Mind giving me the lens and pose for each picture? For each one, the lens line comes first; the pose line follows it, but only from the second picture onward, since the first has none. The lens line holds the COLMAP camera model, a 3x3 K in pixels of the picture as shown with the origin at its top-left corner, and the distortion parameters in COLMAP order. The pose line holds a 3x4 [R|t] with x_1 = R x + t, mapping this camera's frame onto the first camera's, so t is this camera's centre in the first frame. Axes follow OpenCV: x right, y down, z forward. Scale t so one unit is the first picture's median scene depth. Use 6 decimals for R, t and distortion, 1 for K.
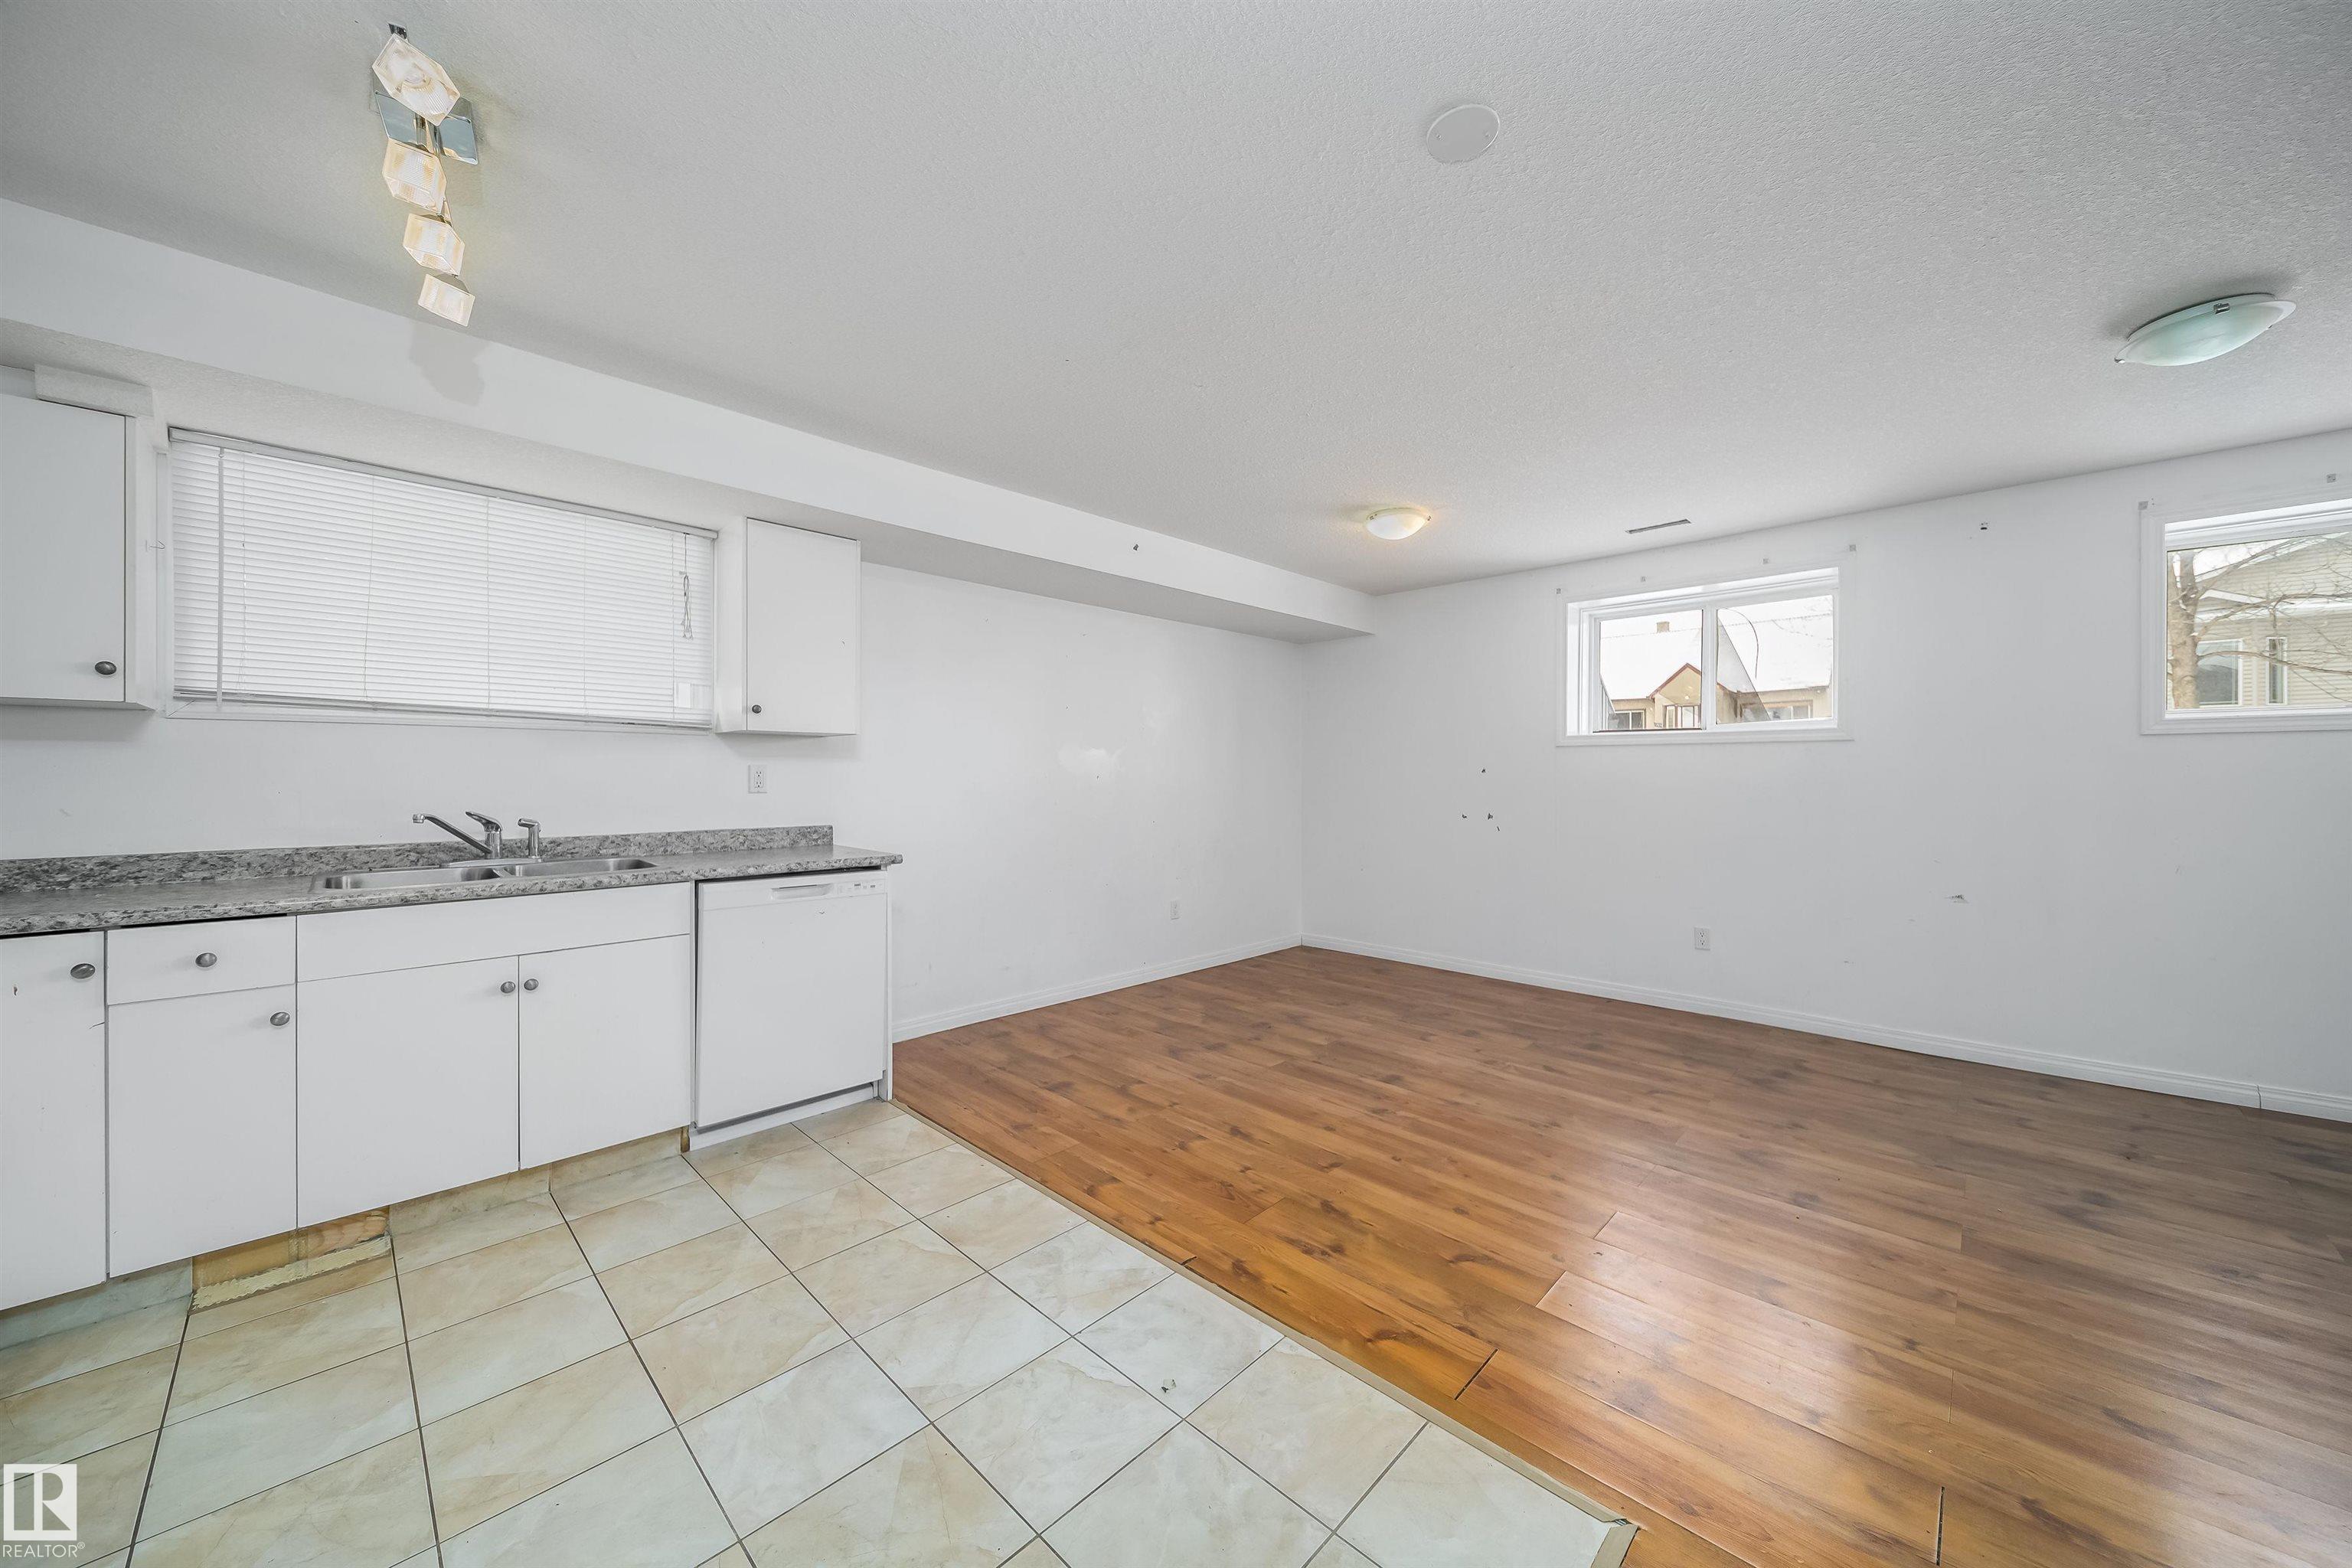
lens RADIAL K [[838.3, 0, 1180.6], [0, 838.3, 782.9], [0, 0, 1]] dist [-0.000419, 0.000000]
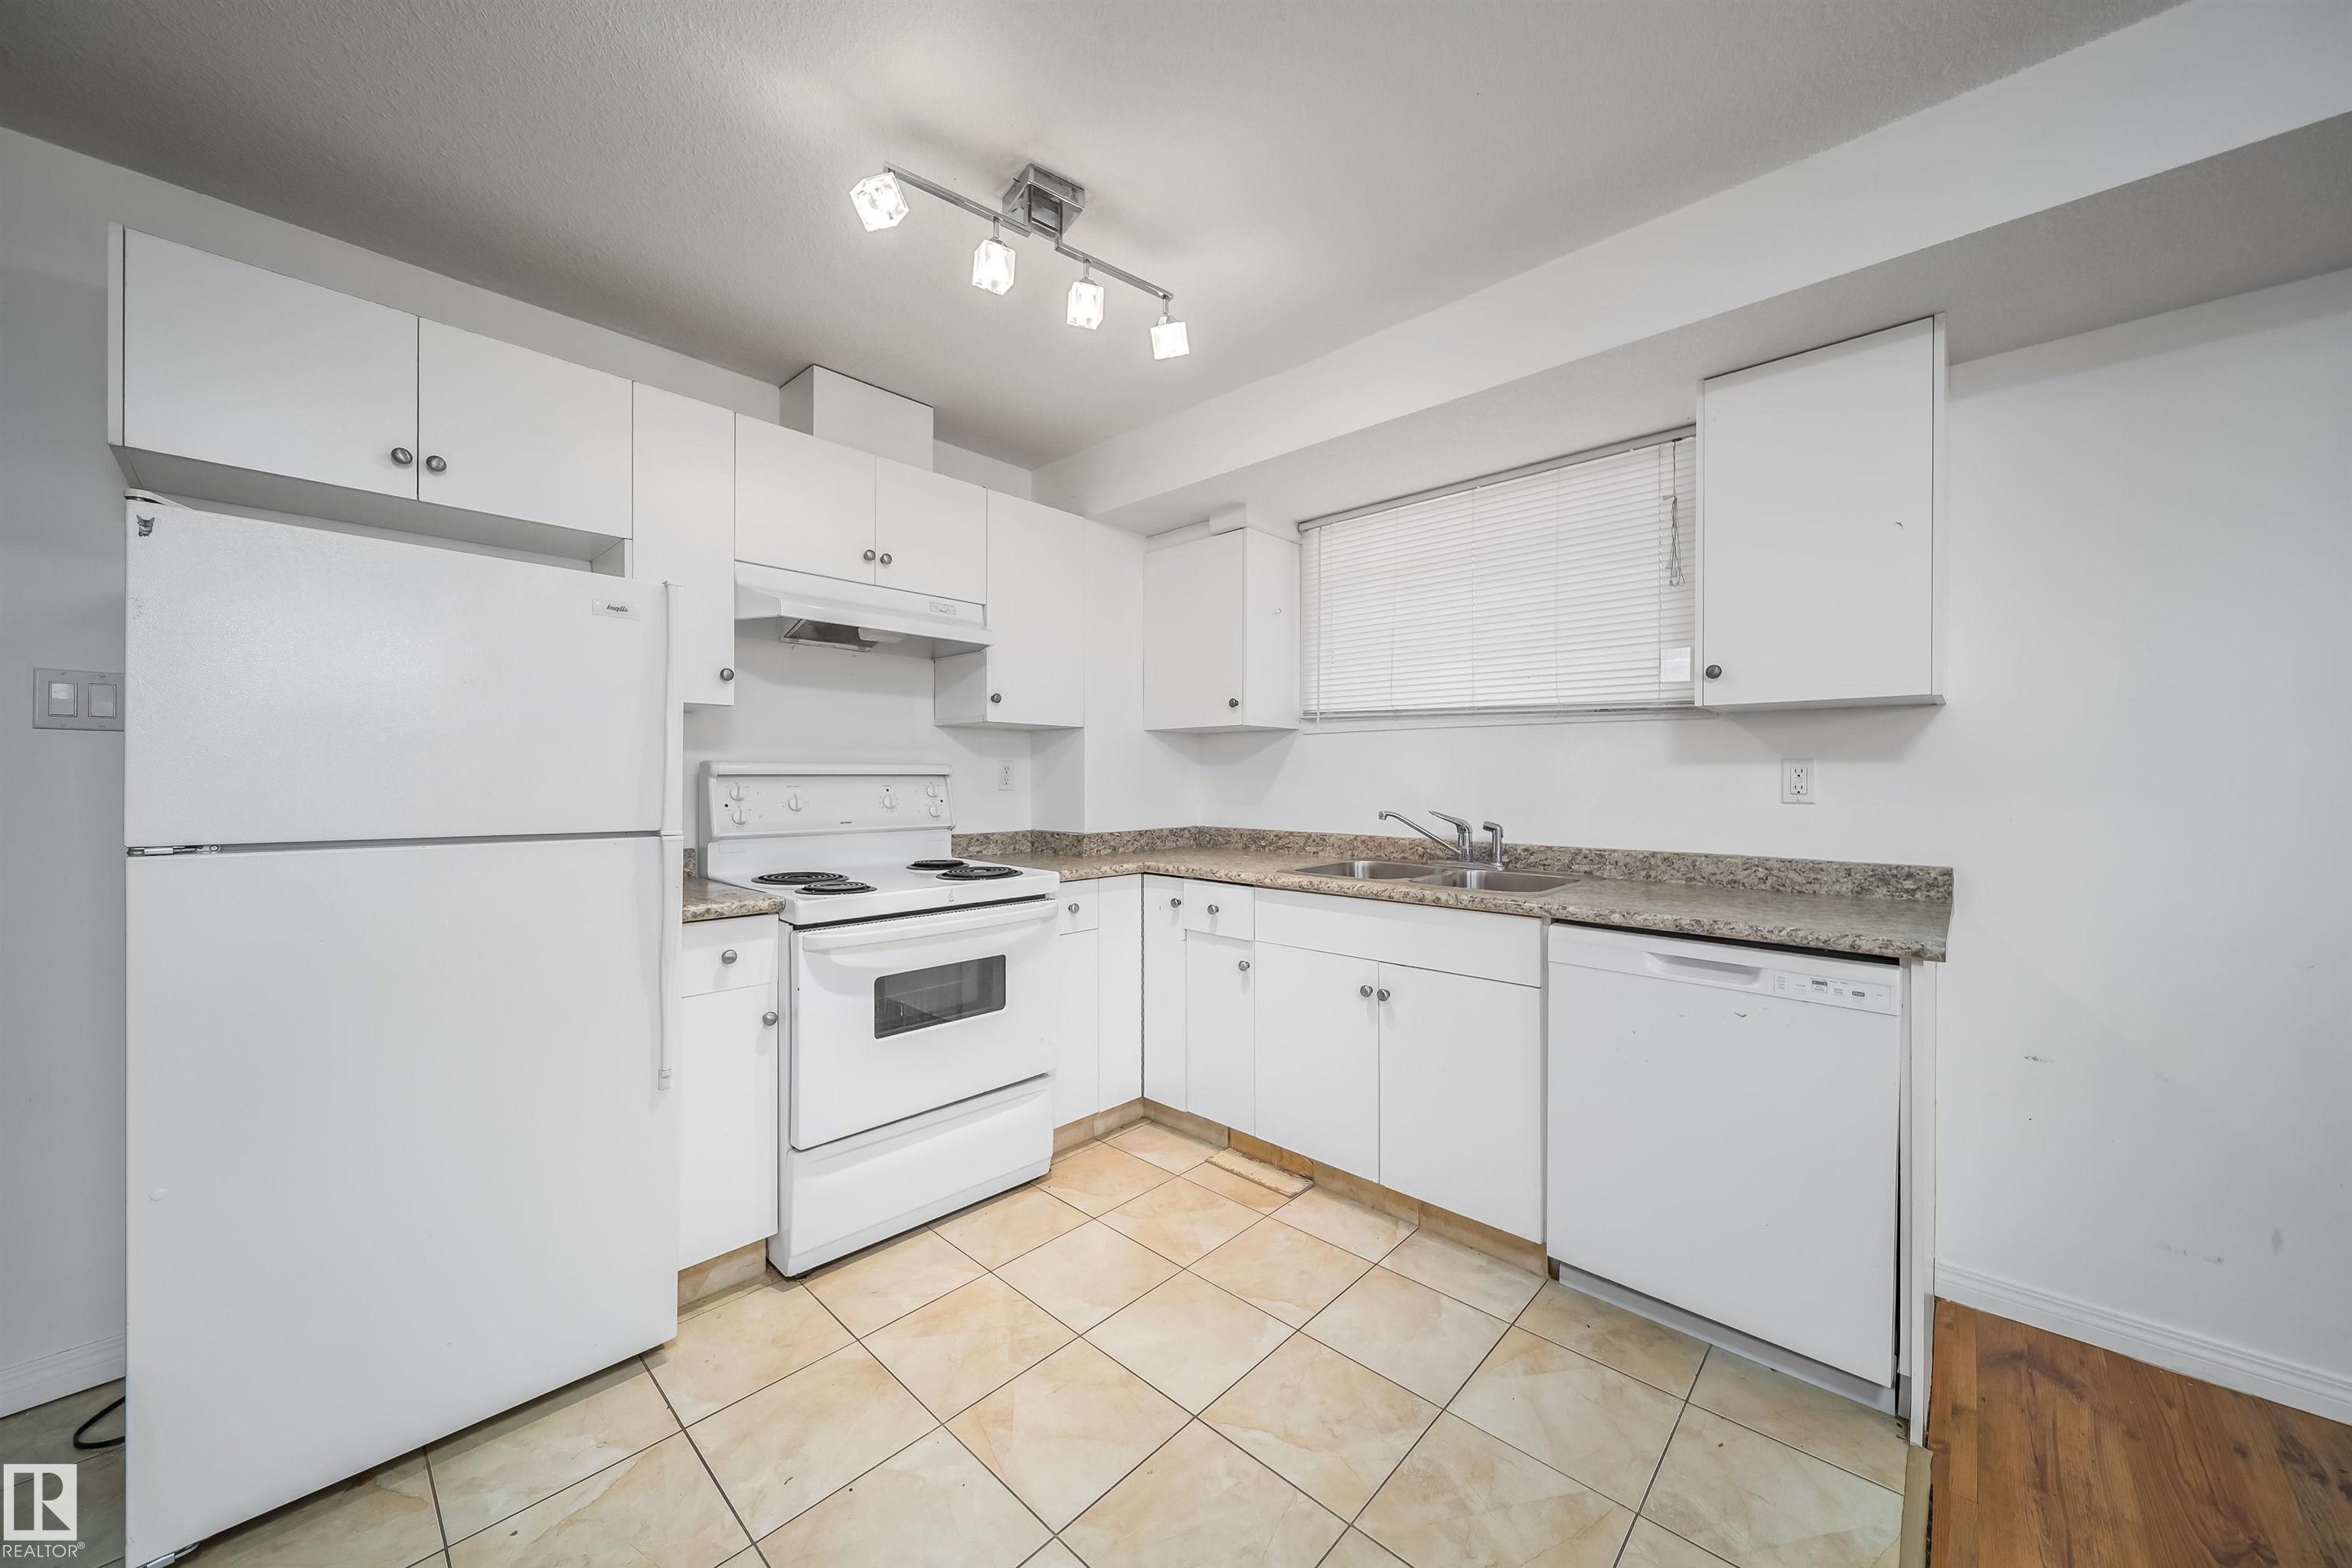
lens RADIAL K [[838.3, 0, 1180.6], [0, 838.3, 782.9], [0, 0, 1]] dist [-0.000419, 0.000000]
pose [[0.017927, 0.006502, -0.999818, 0.141068], [-0.011565, 0.999913, 0.006295, -0.002609], [0.999772, 0.011450, 0.018001, 0.627241]]
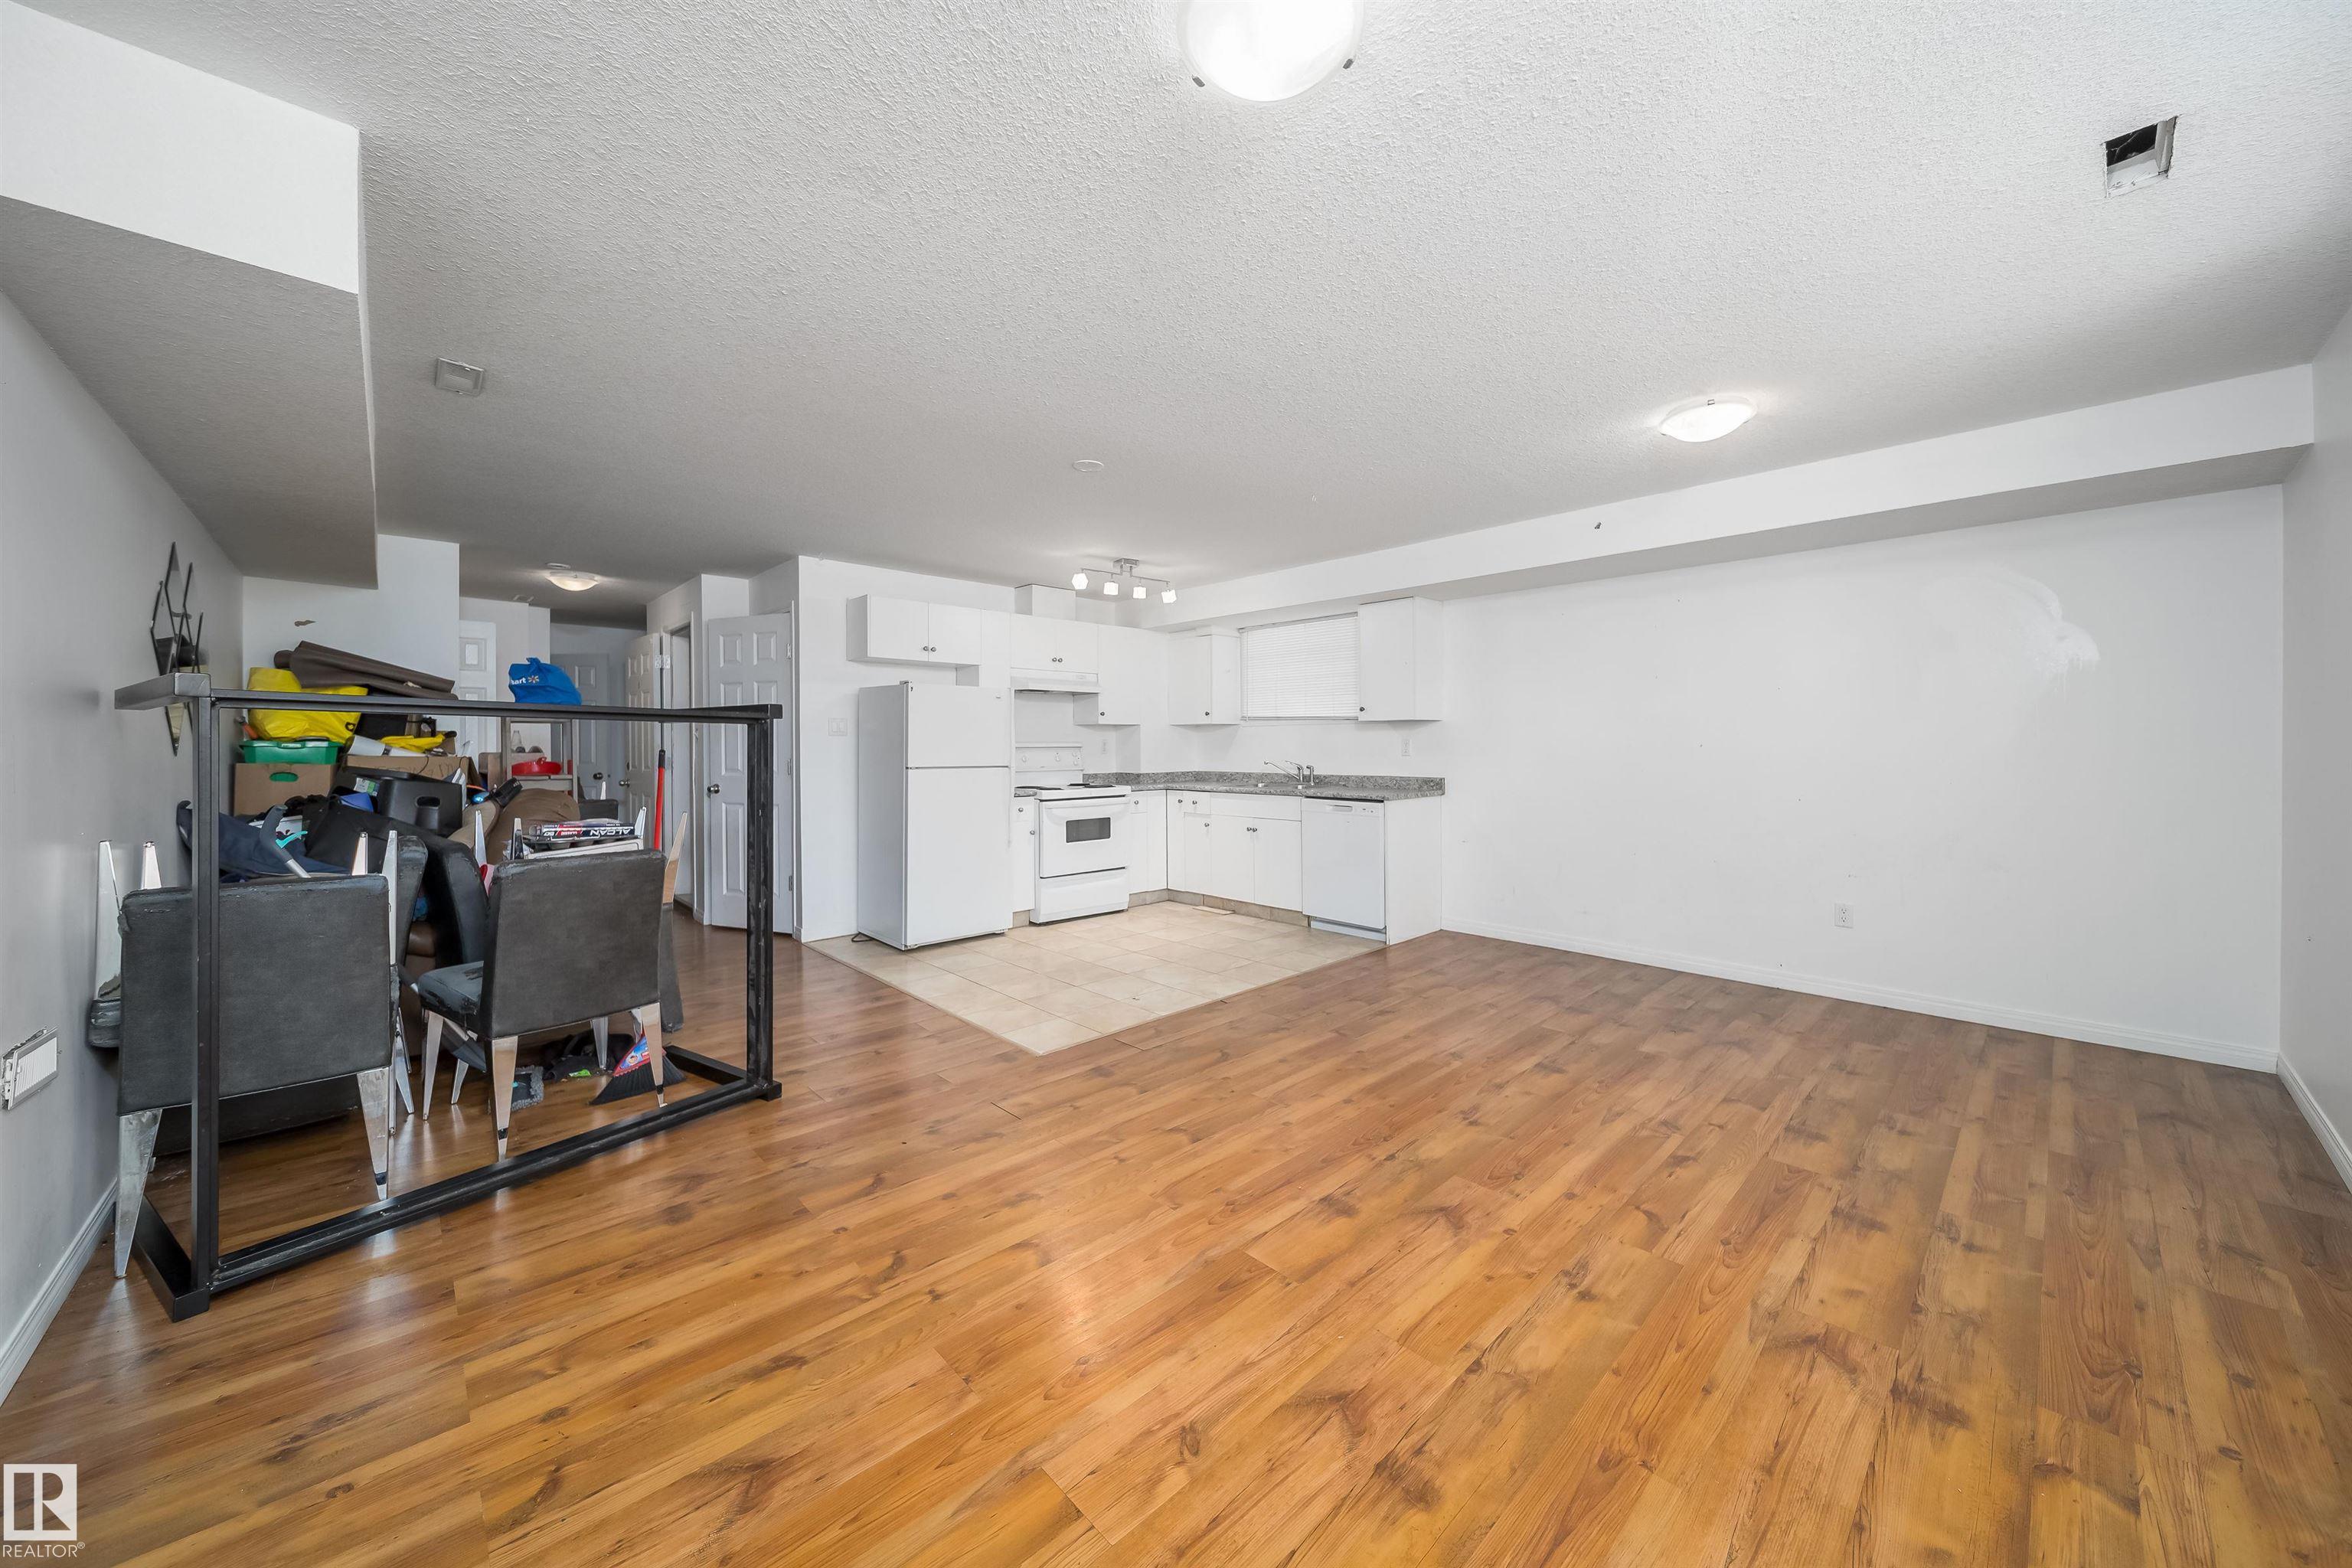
lens RADIAL K [[838.3, 0, 1180.6], [0, 838.3, 782.9], [0, 0, 1]] dist [-0.000419, 0.000000]
pose [[-0.050251, 0.045030, -0.997721, 1.437370], [-0.004054, 0.998966, 0.045291, -0.009316], [0.998728, 0.006320, -0.050017, 0.755998]]
